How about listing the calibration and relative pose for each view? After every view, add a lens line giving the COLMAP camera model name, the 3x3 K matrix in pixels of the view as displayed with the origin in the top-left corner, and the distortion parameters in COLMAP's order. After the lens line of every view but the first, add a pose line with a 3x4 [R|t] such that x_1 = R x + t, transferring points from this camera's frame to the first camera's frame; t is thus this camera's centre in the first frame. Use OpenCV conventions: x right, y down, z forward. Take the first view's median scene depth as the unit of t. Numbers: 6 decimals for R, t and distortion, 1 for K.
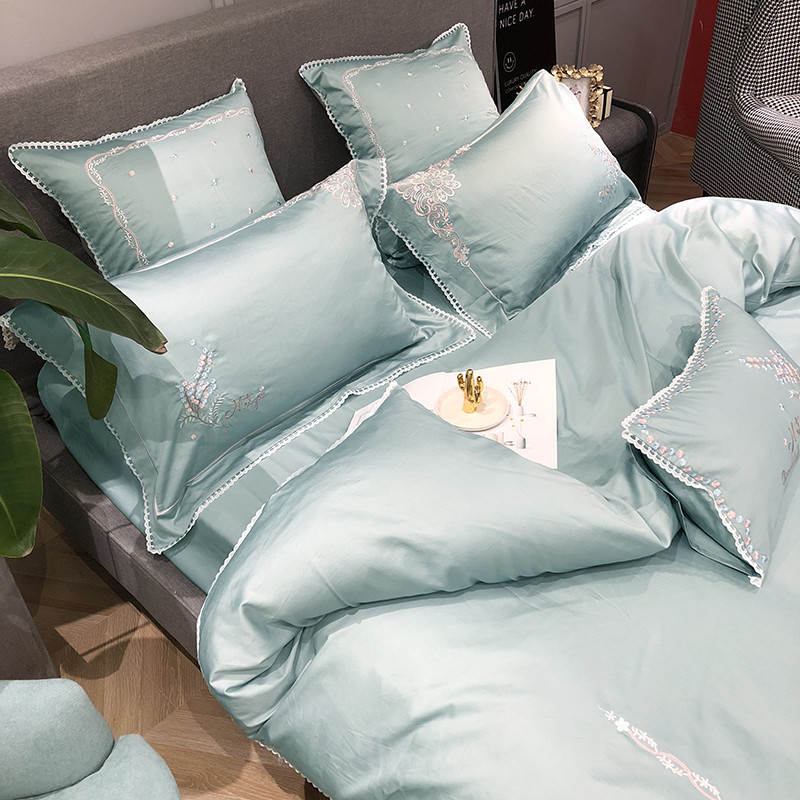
lens RADIAL K [[871.4, 0, 397.8], [0, 871.4, 395.6], [0, 0, 1]] dist [0.006603, -0.015217]
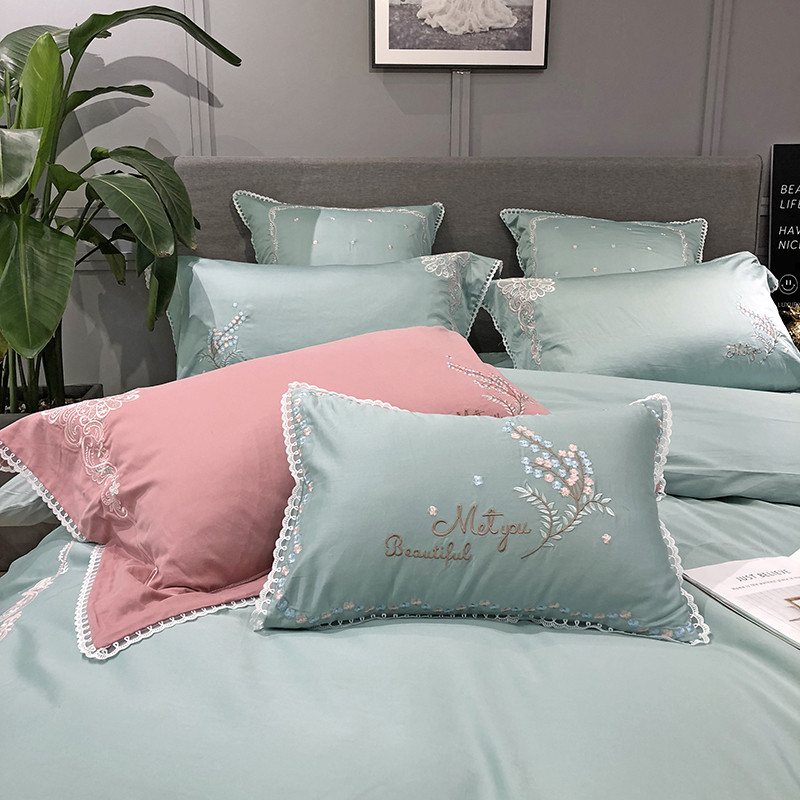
lens RADIAL K [[871.6, 0, 395.7], [0, 871.6, 396.4], [0, 0, 1]] dist [0.053128, -0.113010]
pose [[0.740184, 0.190421, -0.644877, 0.631468], [-0.440869, 0.861583, -0.251614, 0.217817], [0.507703, 0.470547, 0.721681, 0.198363]]
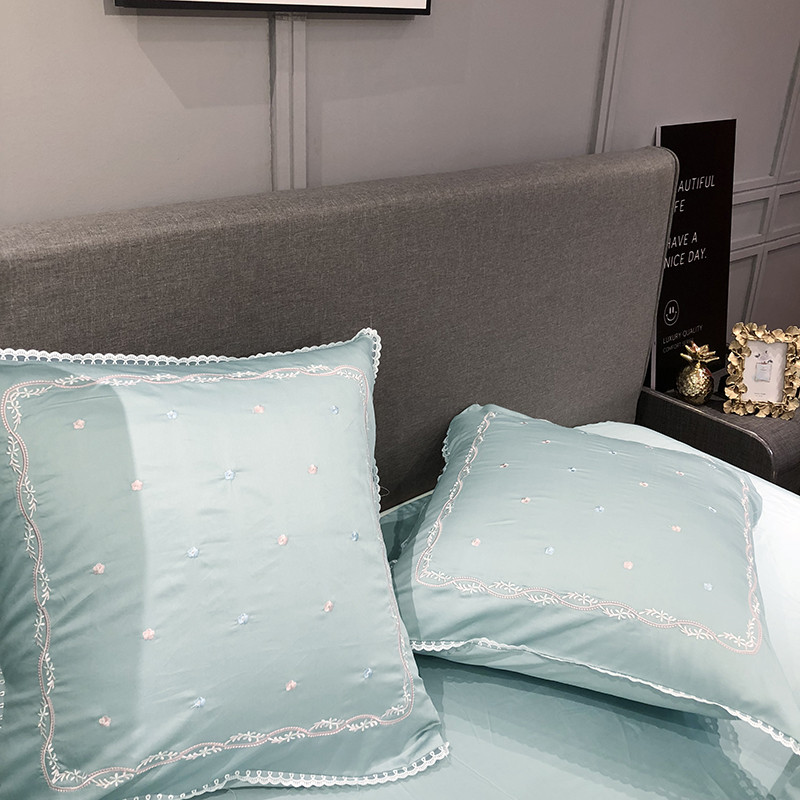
lens RADIAL K [[878.1, 0, 396.9], [0, 878.1, 395.0], [0, 0, 1]] dist [0.021588, -0.036127]
pose [[0.993186, 0.098487, -0.062310, -0.065861], [-0.111275, 0.960304, -0.255800, -0.142254], [0.034644, 0.260990, 0.964720, 0.415978]]
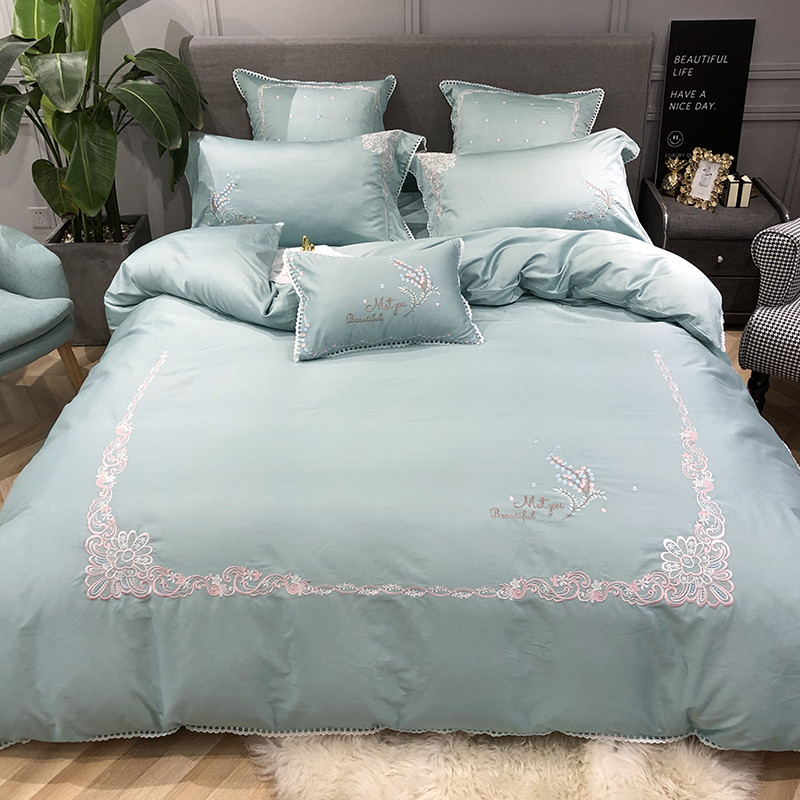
lens RADIAL K [[898.6, 0, 403.7], [0, 898.6, 393.4], [0, 0, 1]] dist [0.012326, -0.006993]
pose [[0.672810, 0.395204, -0.625413, 1.101171], [-0.473568, 0.879538, 0.046331, 0.064276], [0.568384, 0.265003, 0.778918, -0.122054]]
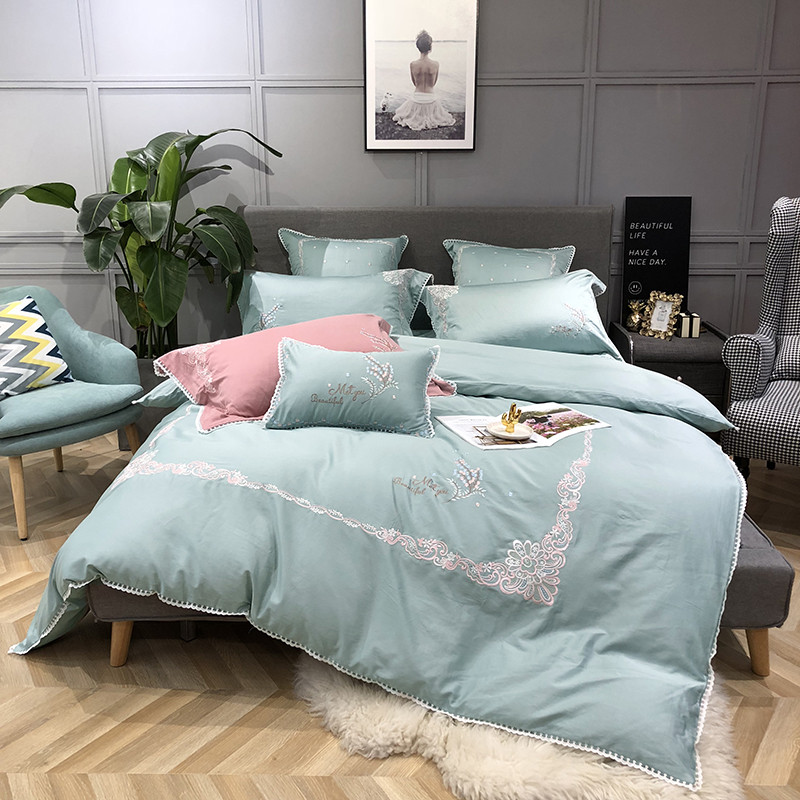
lens RADIAL K [[864.8, 0, 395.9], [0, 864.8, 397.3], [0, 0, 1]] dist [0.101791, -0.310214]
pose [[0.677214, 0.222553, -0.701321, 1.290739], [-0.479008, 0.856861, -0.190632, 0.348705], [0.558509, 0.465037, 0.686883, -0.210625]]
